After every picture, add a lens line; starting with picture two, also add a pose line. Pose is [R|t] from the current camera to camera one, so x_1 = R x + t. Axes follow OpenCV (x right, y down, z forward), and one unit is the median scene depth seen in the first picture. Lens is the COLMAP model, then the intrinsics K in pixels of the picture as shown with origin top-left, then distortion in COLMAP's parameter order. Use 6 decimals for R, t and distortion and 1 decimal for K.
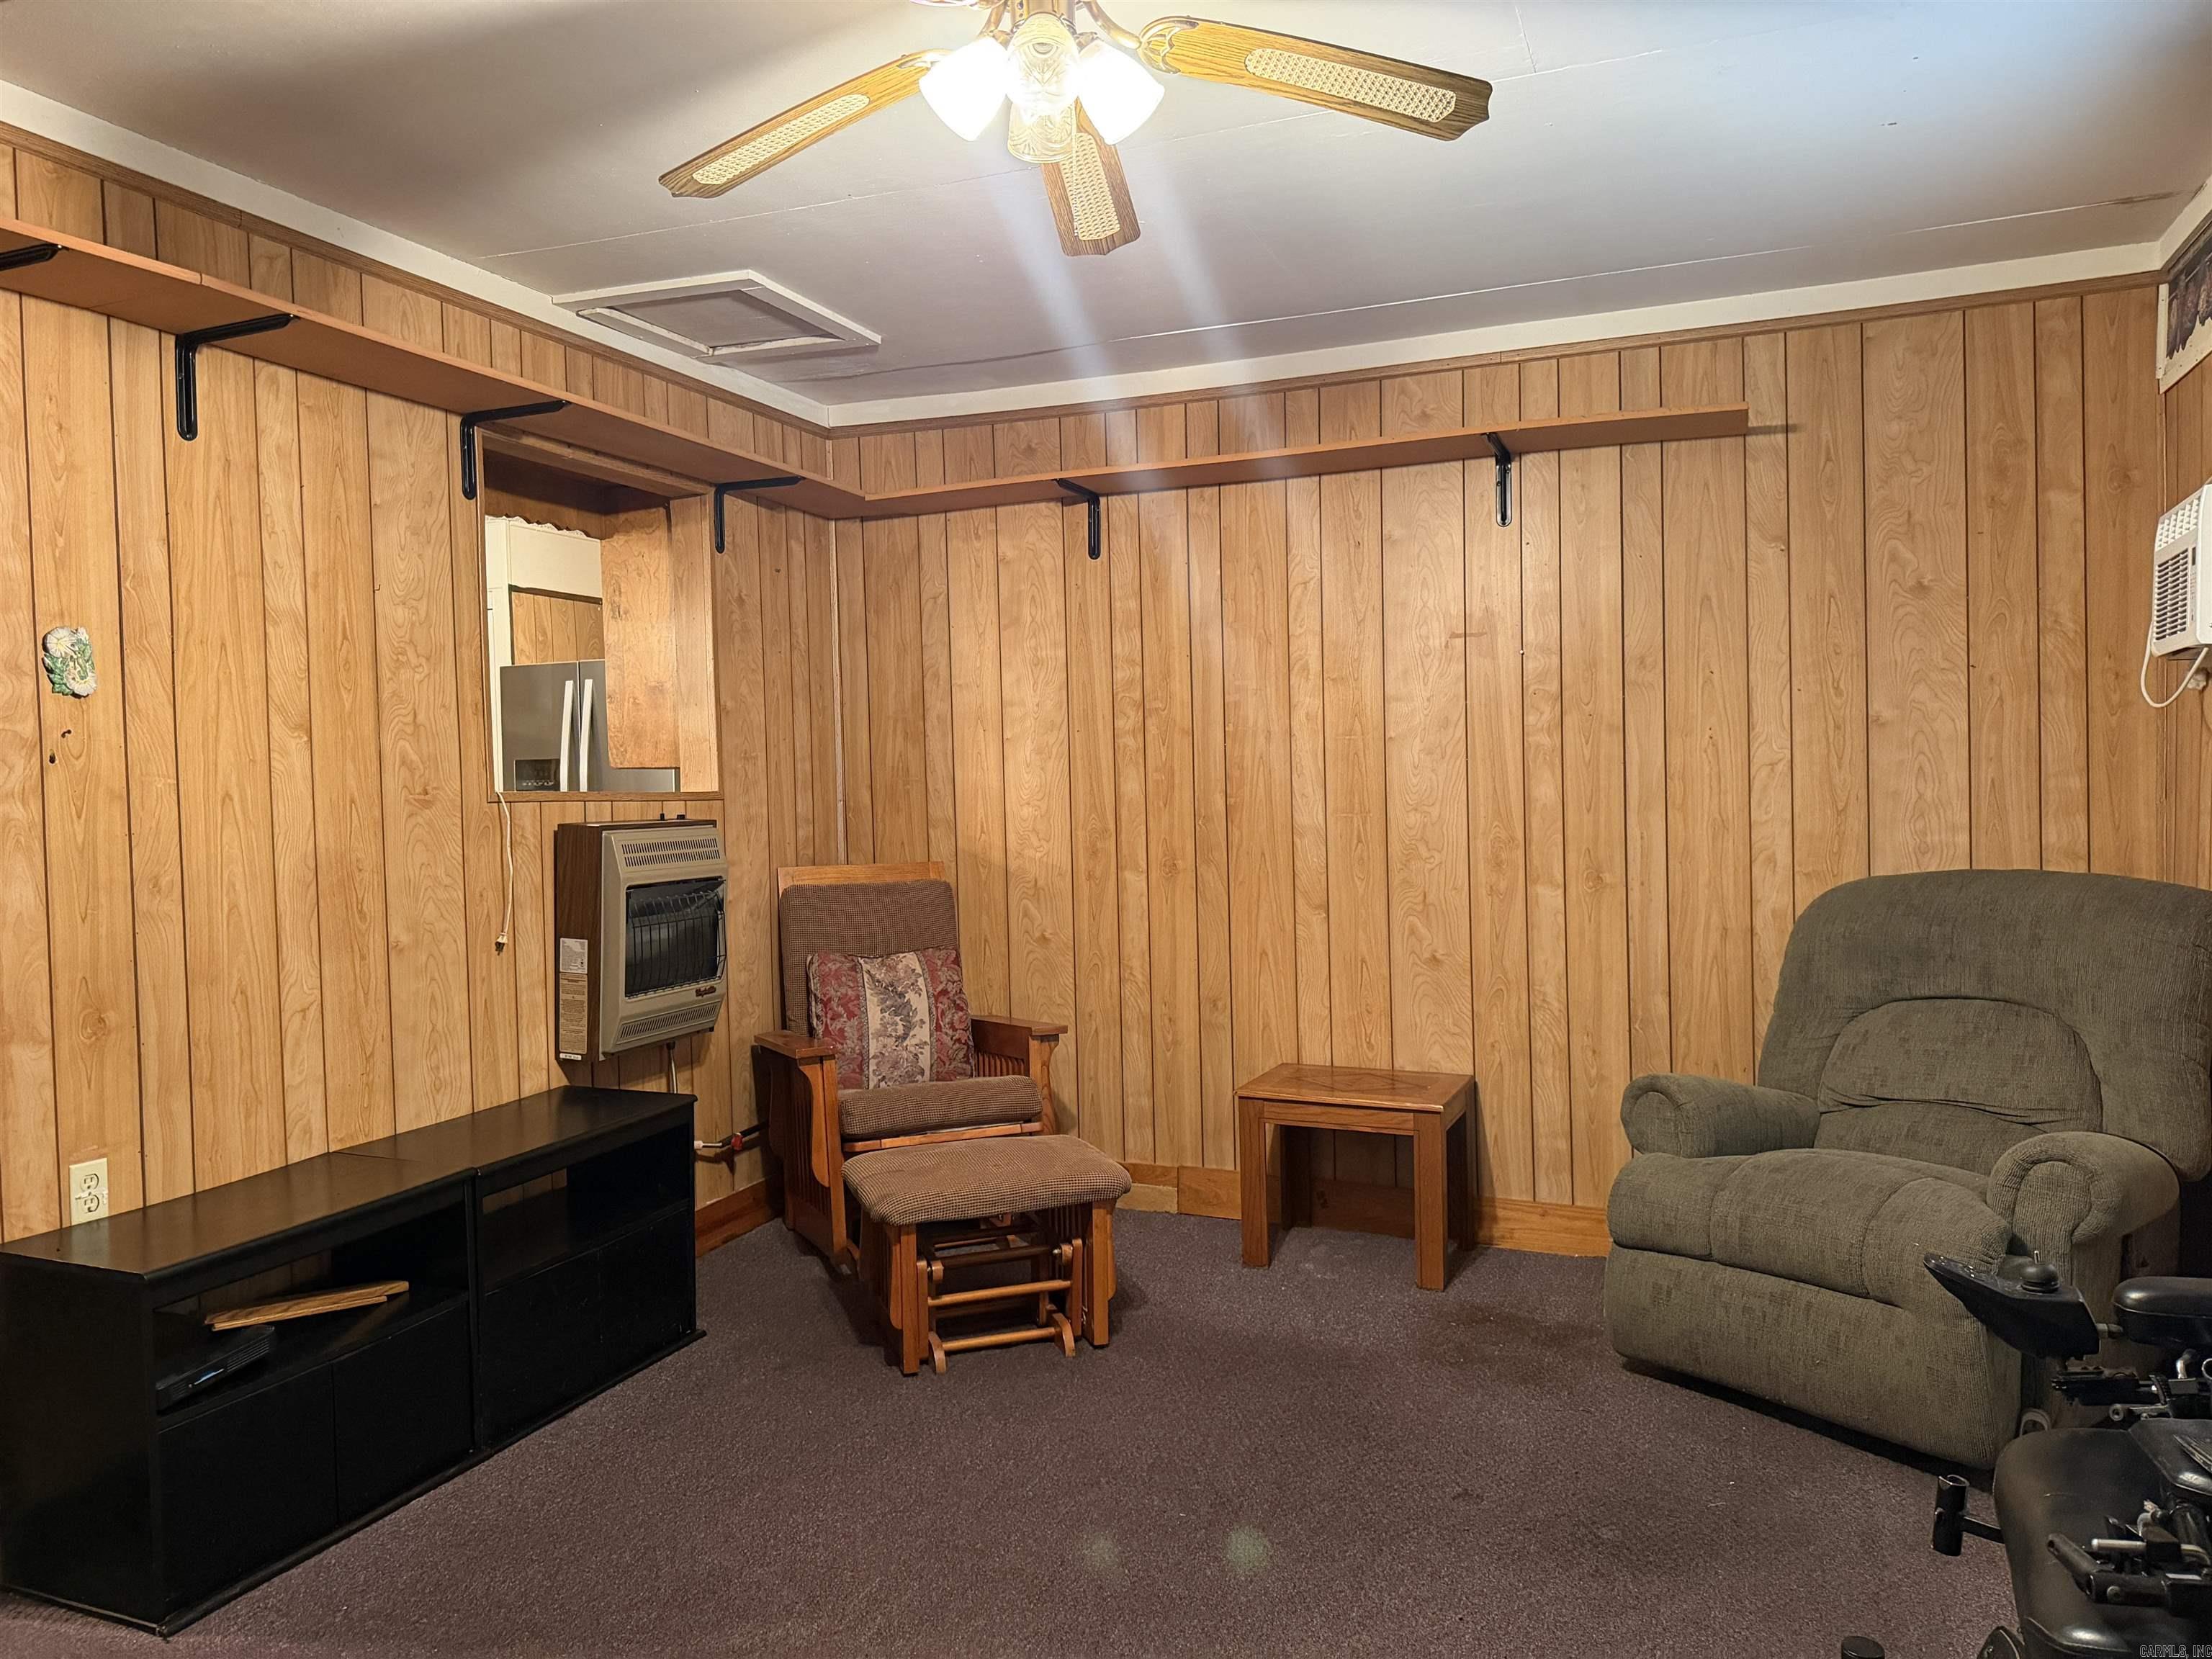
lens RADIAL K [[1540.6, 0, 1106.9], [0, 1540.6, 814.9], [0, 0, 1]] dist [0.076590, -0.092932]
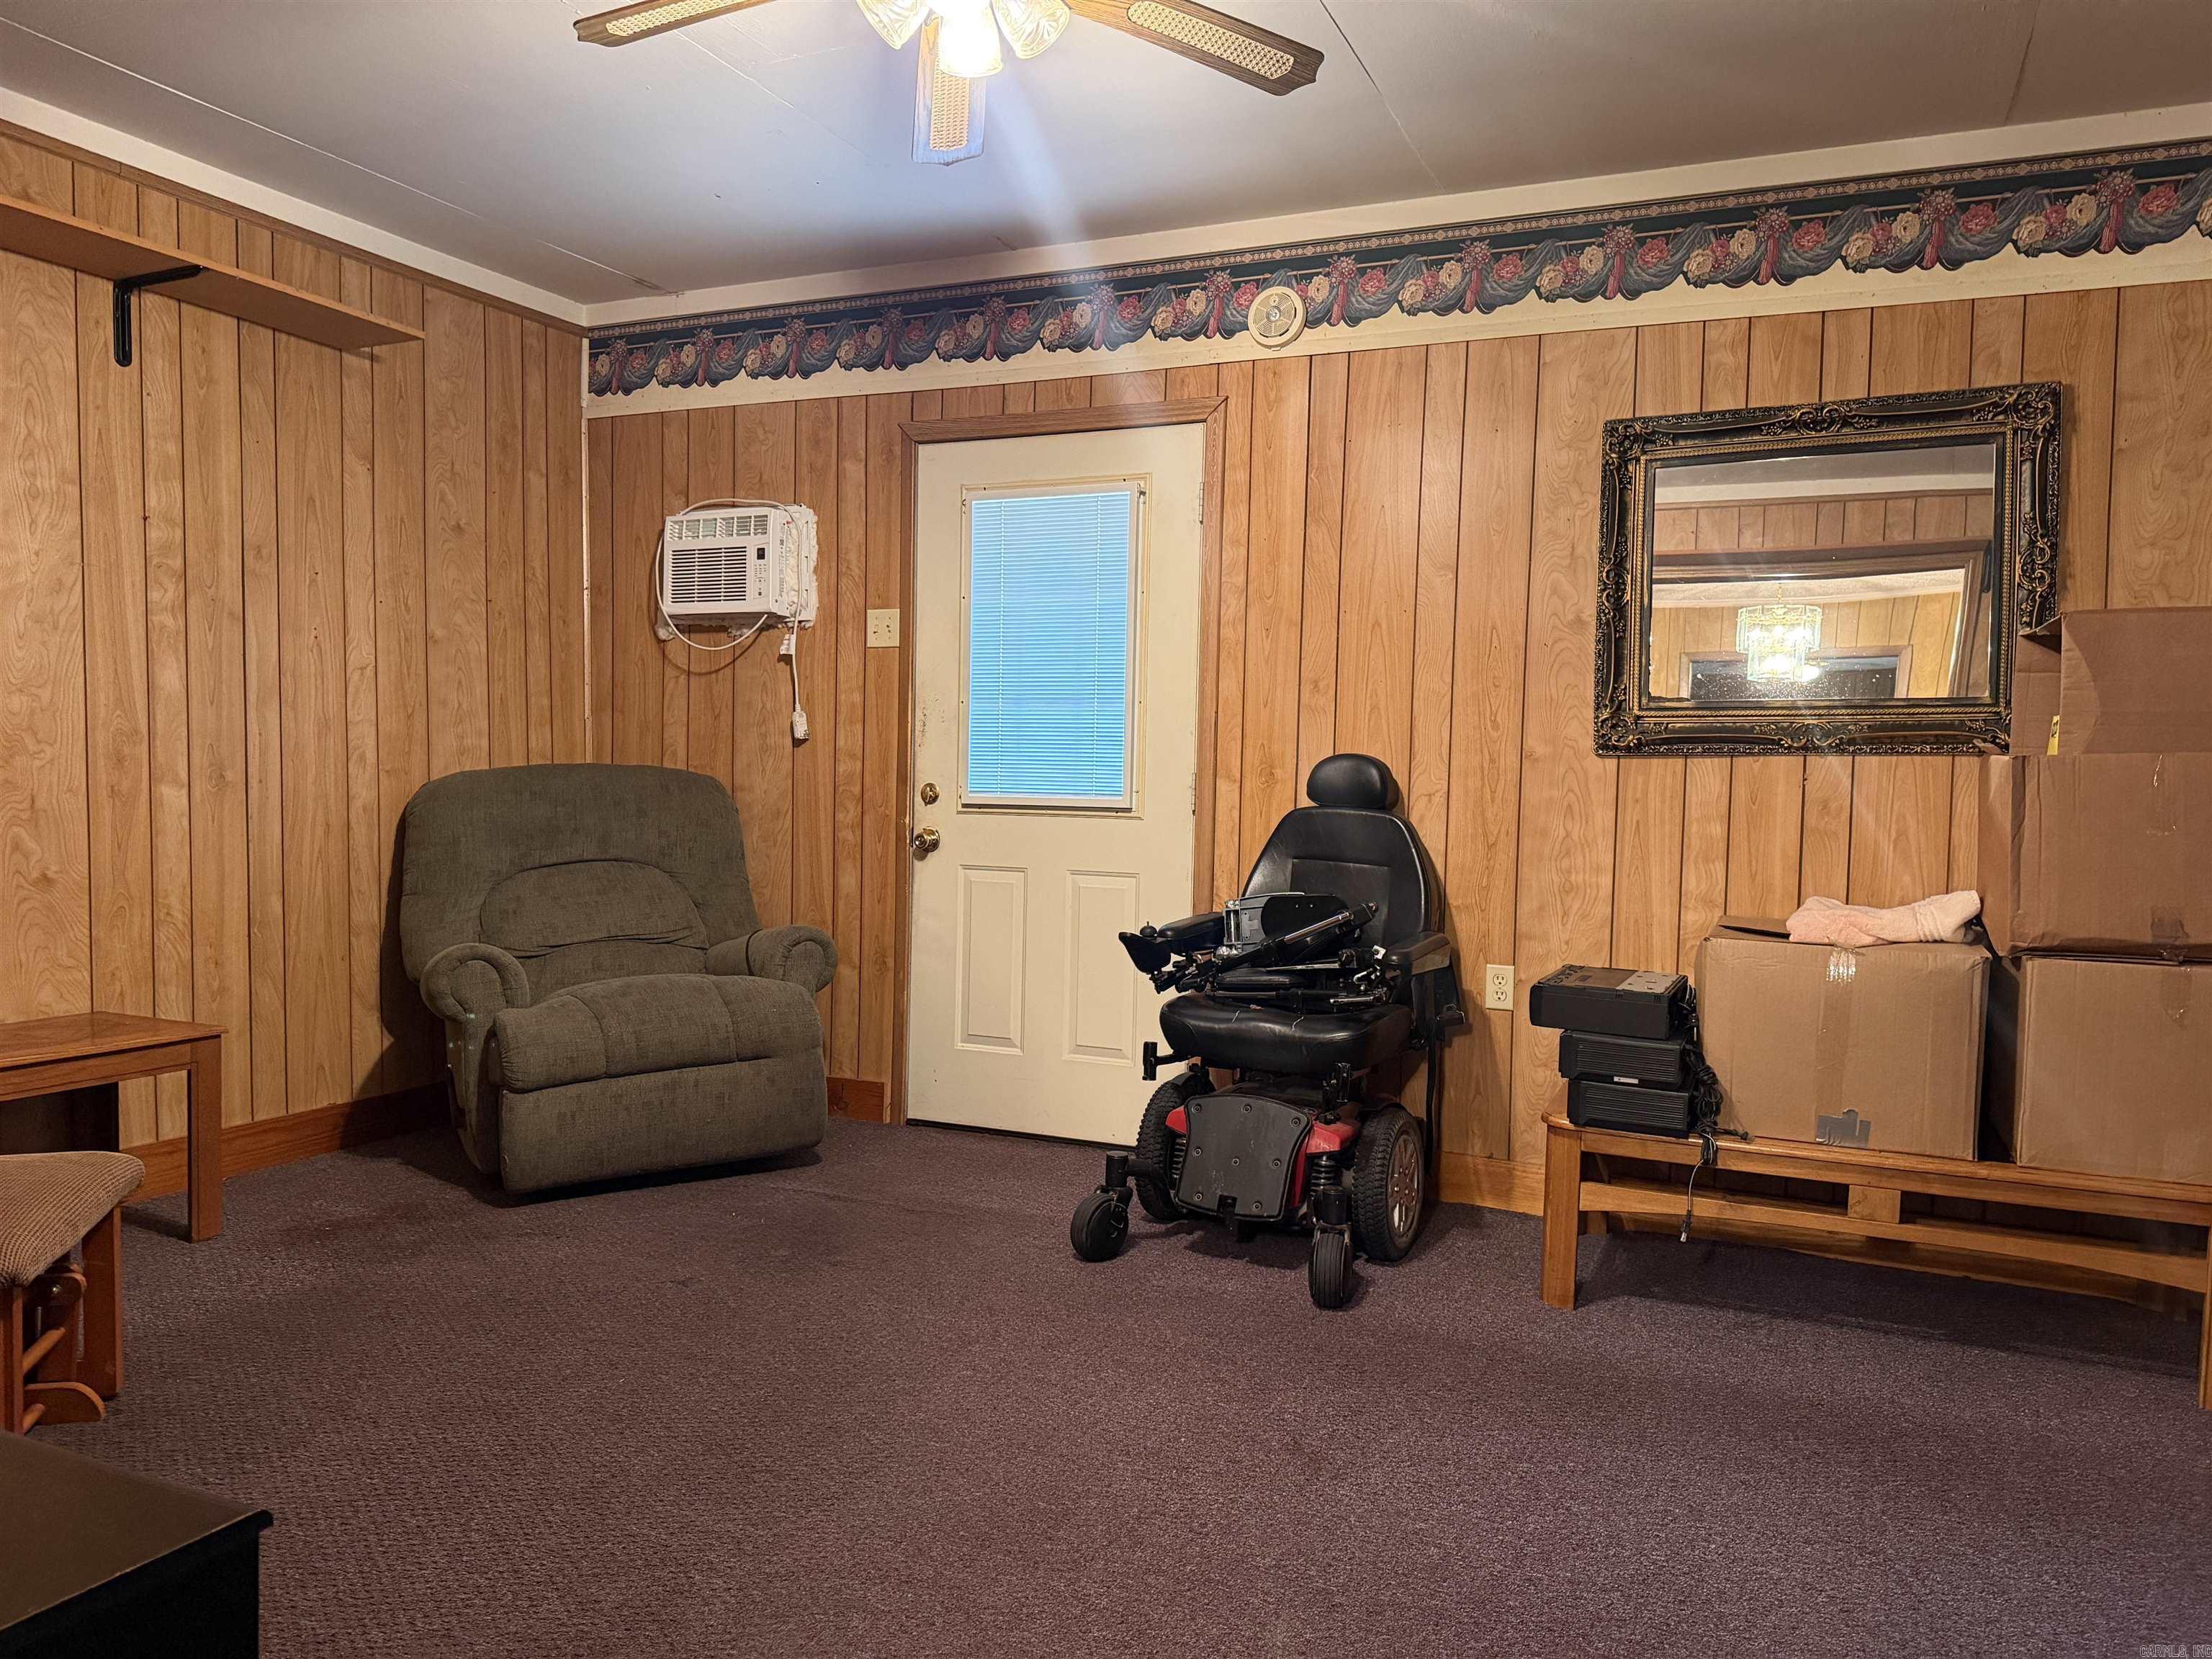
lens RADIAL K [[1540.6, 0, 1105.6], [0, 1540.6, 833.6], [0, 0, 1]] dist [0.076590, -0.092932]
pose [[0.055959, -0.027300, 0.998060, -0.604116], [0.000259, 0.999626, 0.027328, 0.050536], [-0.998433, -0.001271, 0.055945, 0.424364]]
